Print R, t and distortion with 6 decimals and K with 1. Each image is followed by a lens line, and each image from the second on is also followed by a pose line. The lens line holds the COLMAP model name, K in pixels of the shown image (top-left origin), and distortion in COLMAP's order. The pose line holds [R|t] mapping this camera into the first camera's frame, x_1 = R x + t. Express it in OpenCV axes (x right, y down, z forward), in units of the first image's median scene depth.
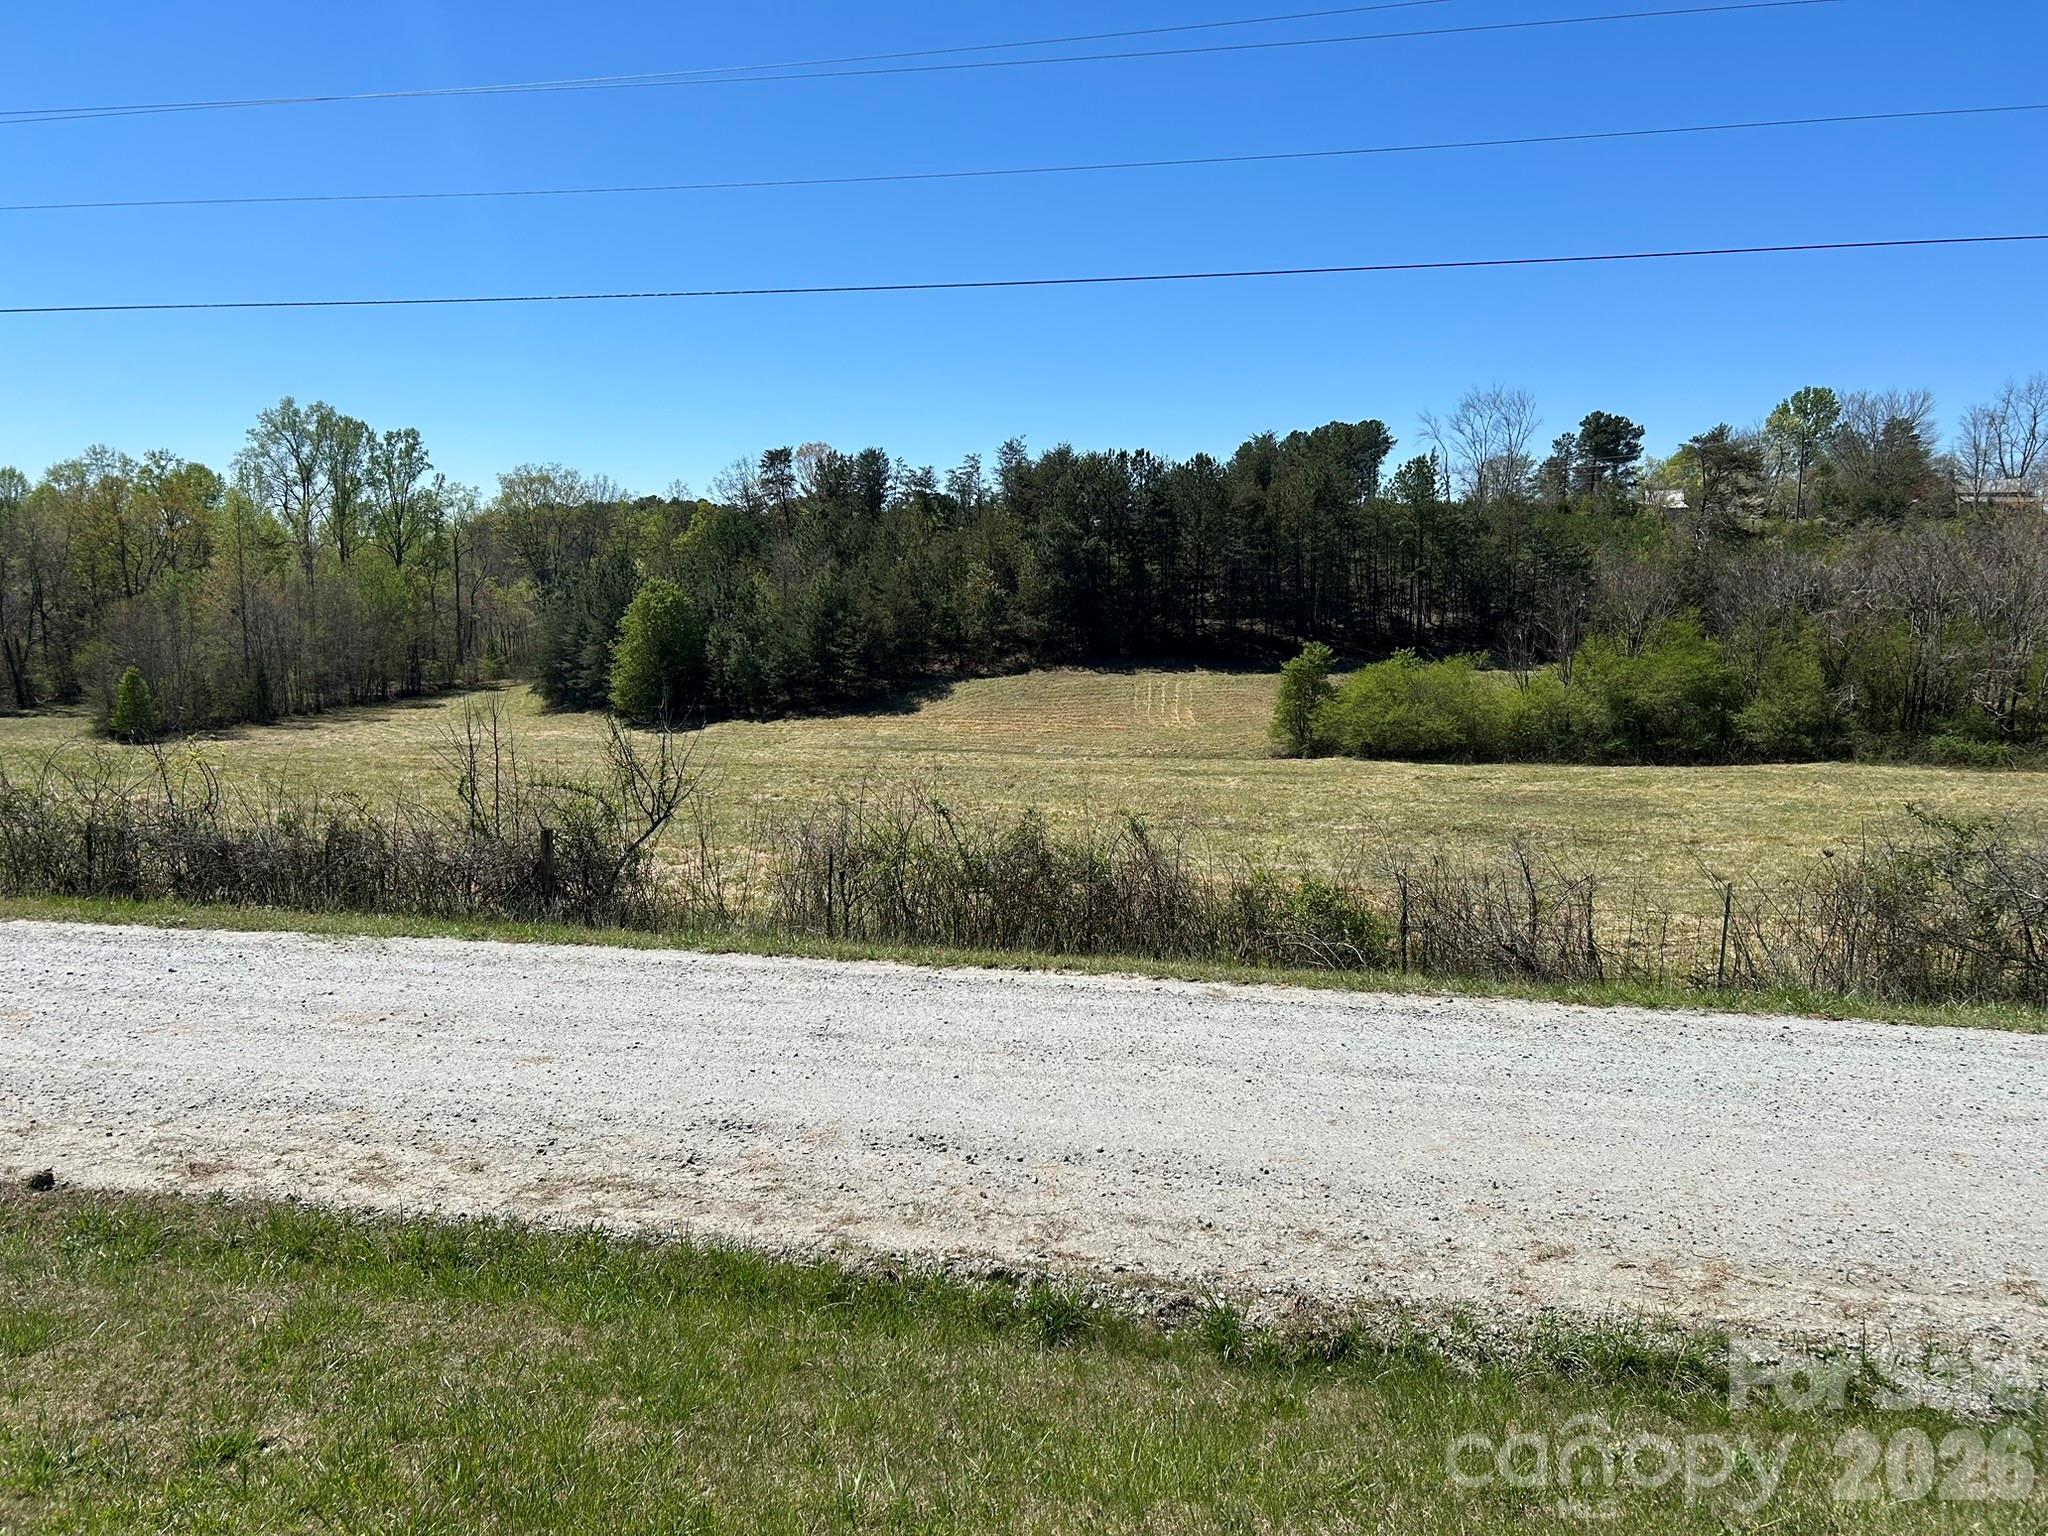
lens RADIAL K [[1562.2, 0, 1033.5], [0, 1562.2, 765.2], [0, 0, 1]] dist [0.128526, -0.217395]
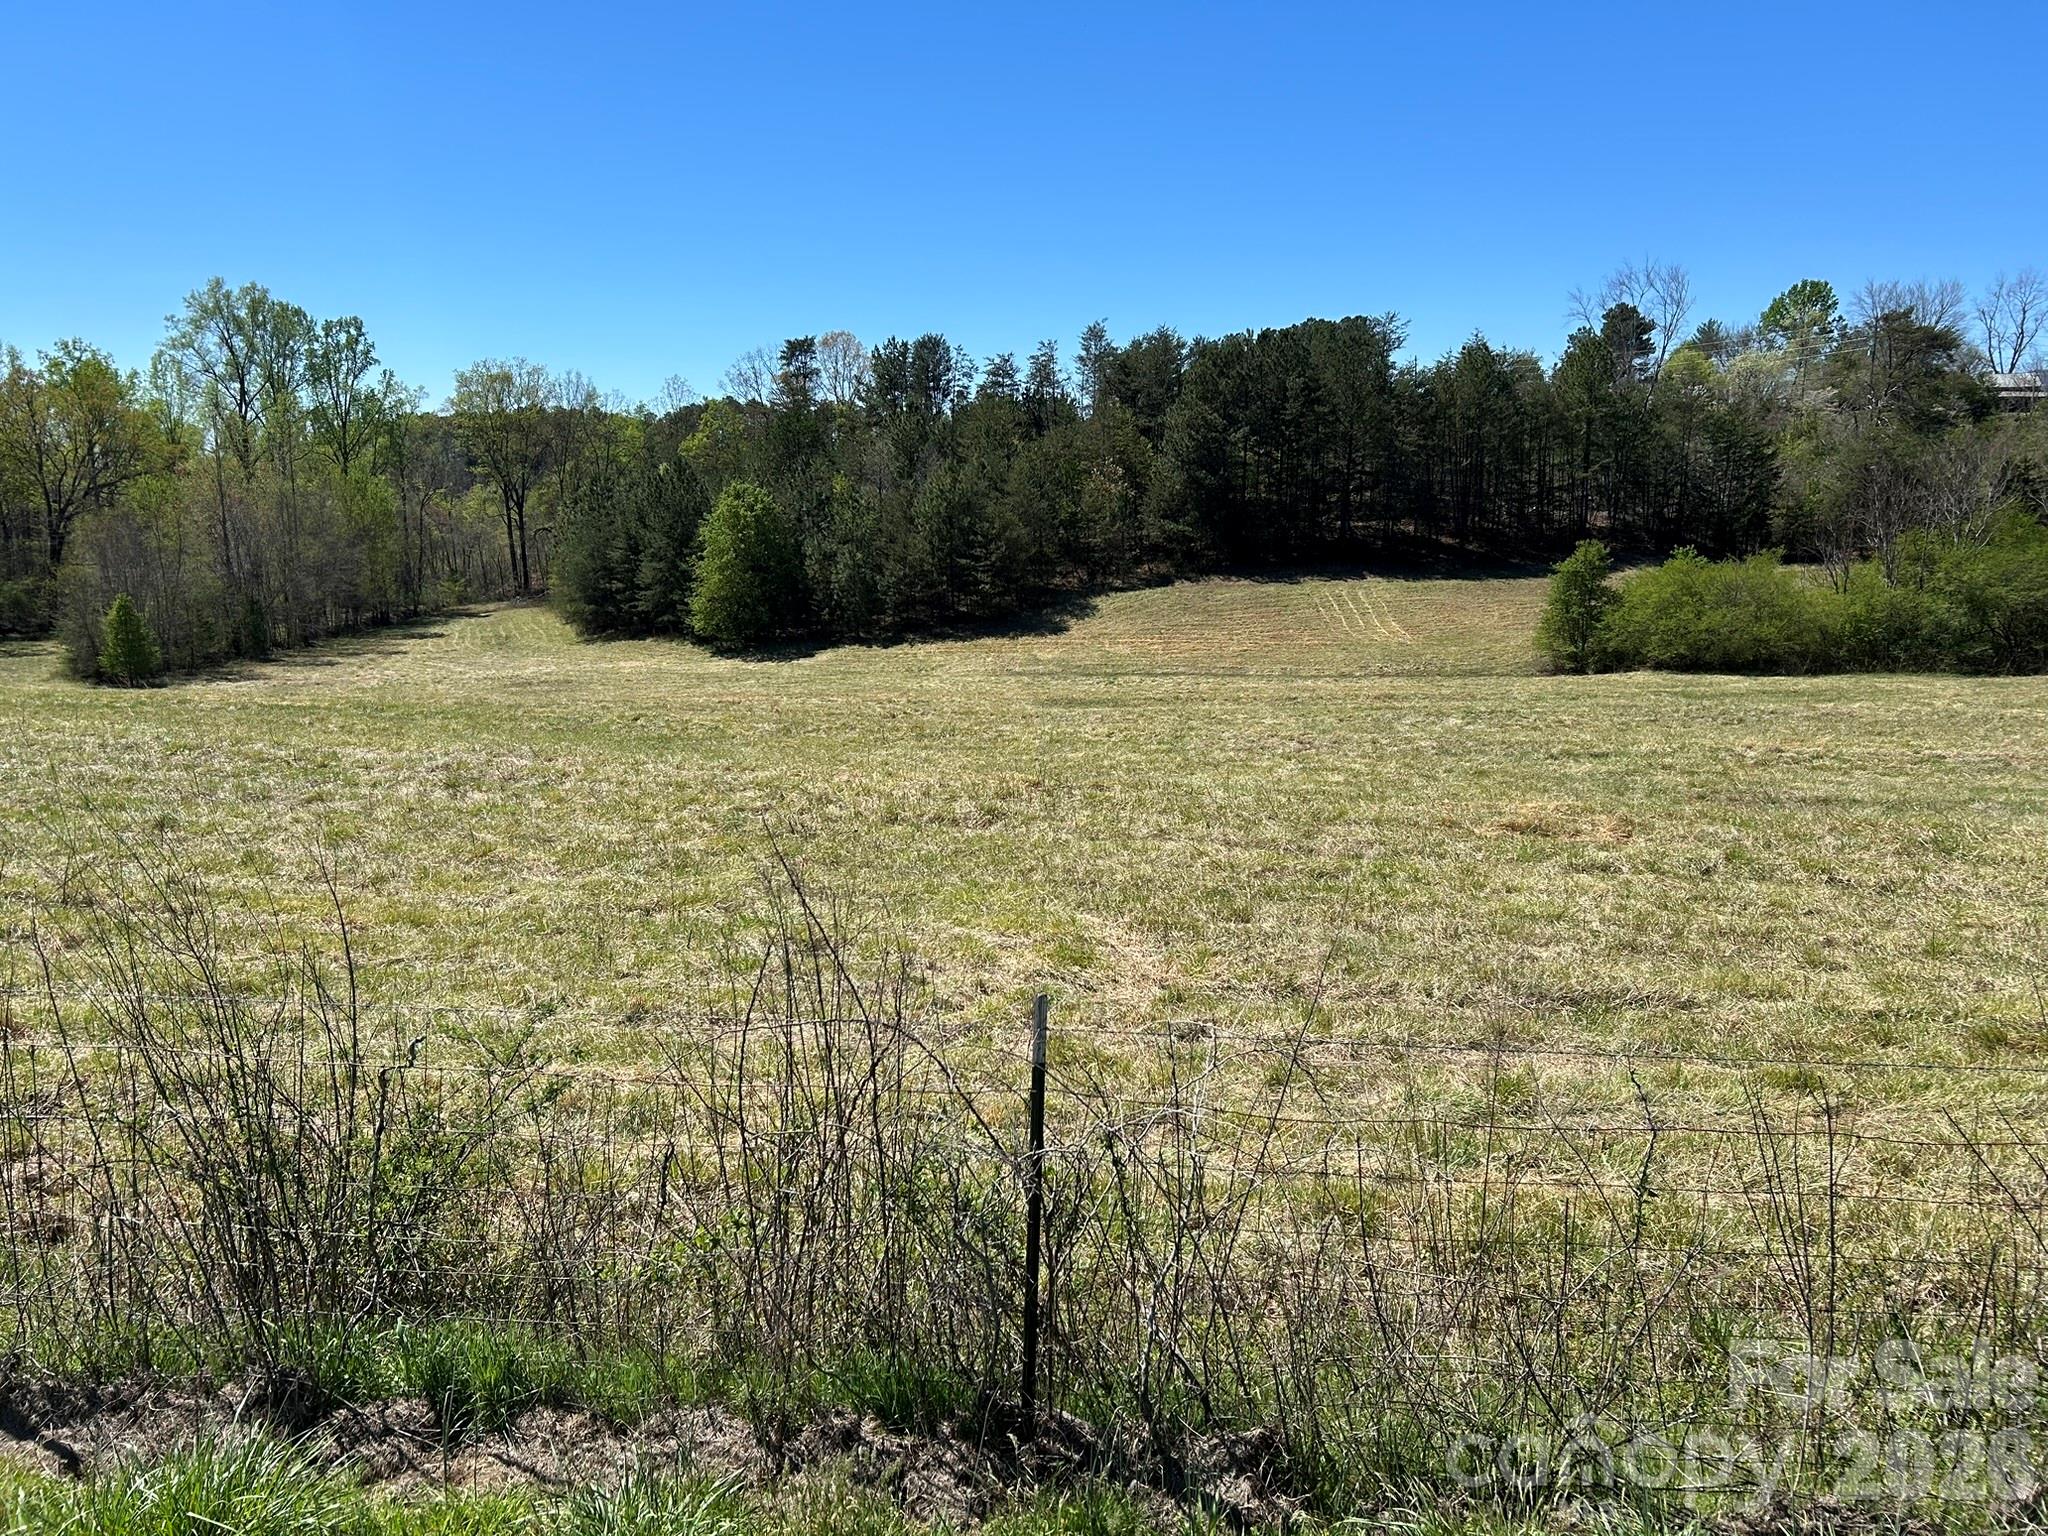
lens RADIAL K [[1549.5, 0, 1032.8], [0, 1549.5, 774.9], [0, 0, 1]] dist [0.113277, -0.154269]
pose [[0.994133, -0.029330, 0.104112, -0.171046], [0.023186, 0.997945, 0.059740, -0.005705], [-0.105650, -0.056975, 0.992770, 0.122166]]
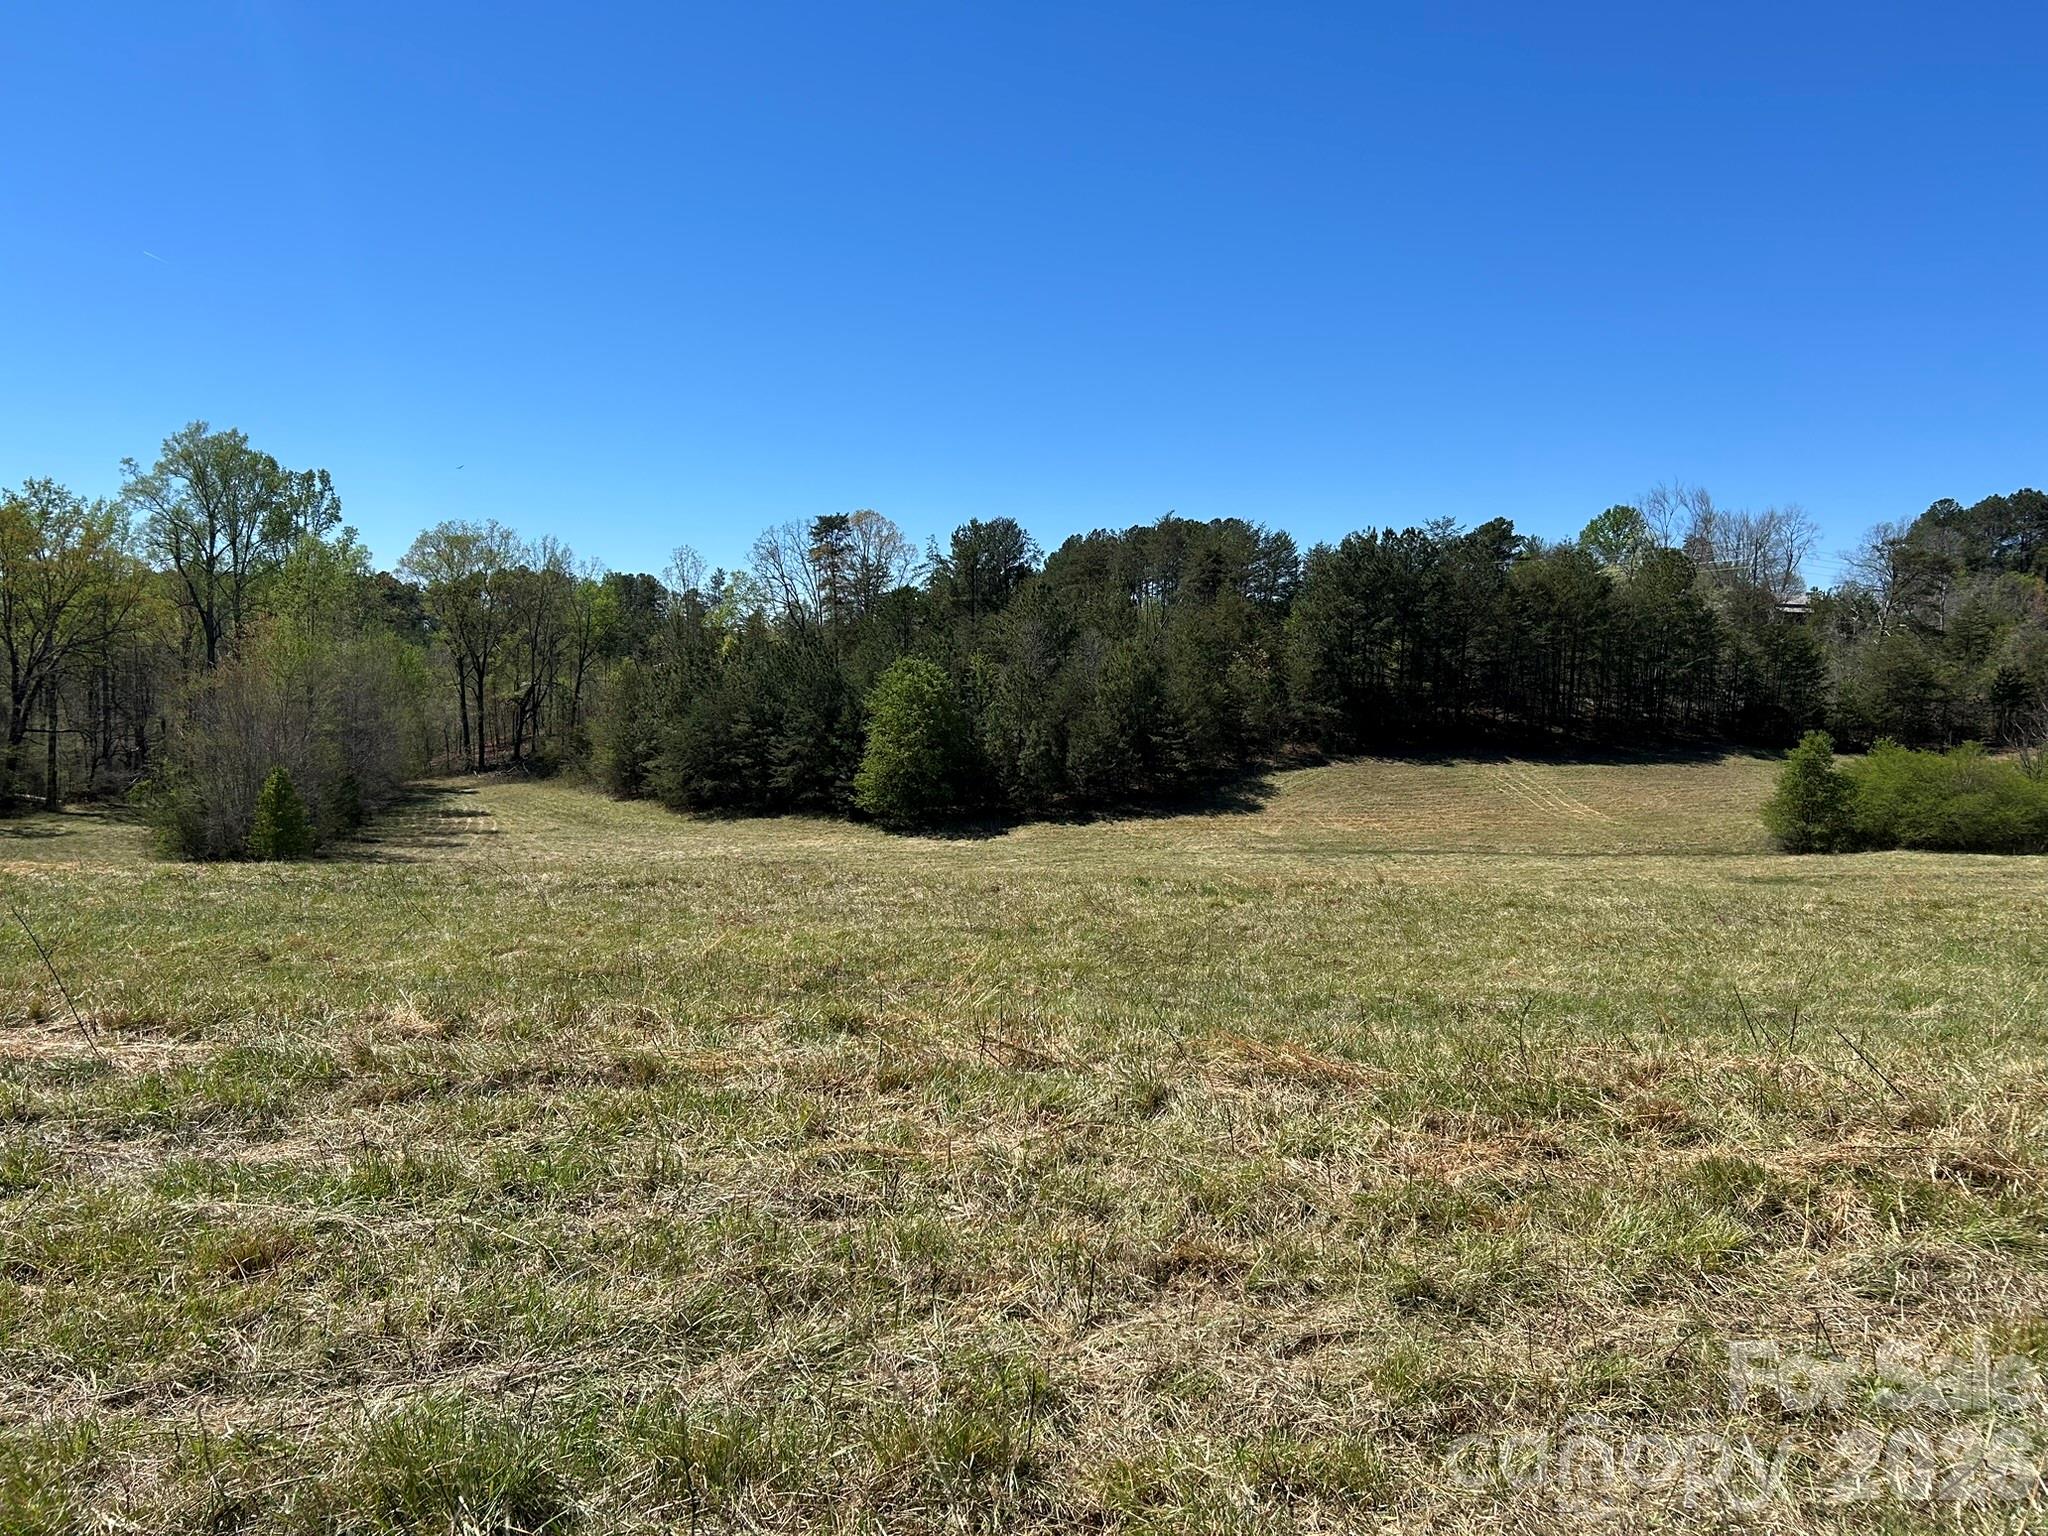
lens RADIAL K [[1549.5, 0, 1032.8], [0, 1549.5, 774.9], [0, 0, 1]] dist [0.113277, -0.154269]
pose [[0.949106, -0.007081, 0.314877, -0.434613], [0.024091, 0.998450, -0.050165, -0.011771], [-0.314034, 0.055198, 0.947806, 0.191010]]
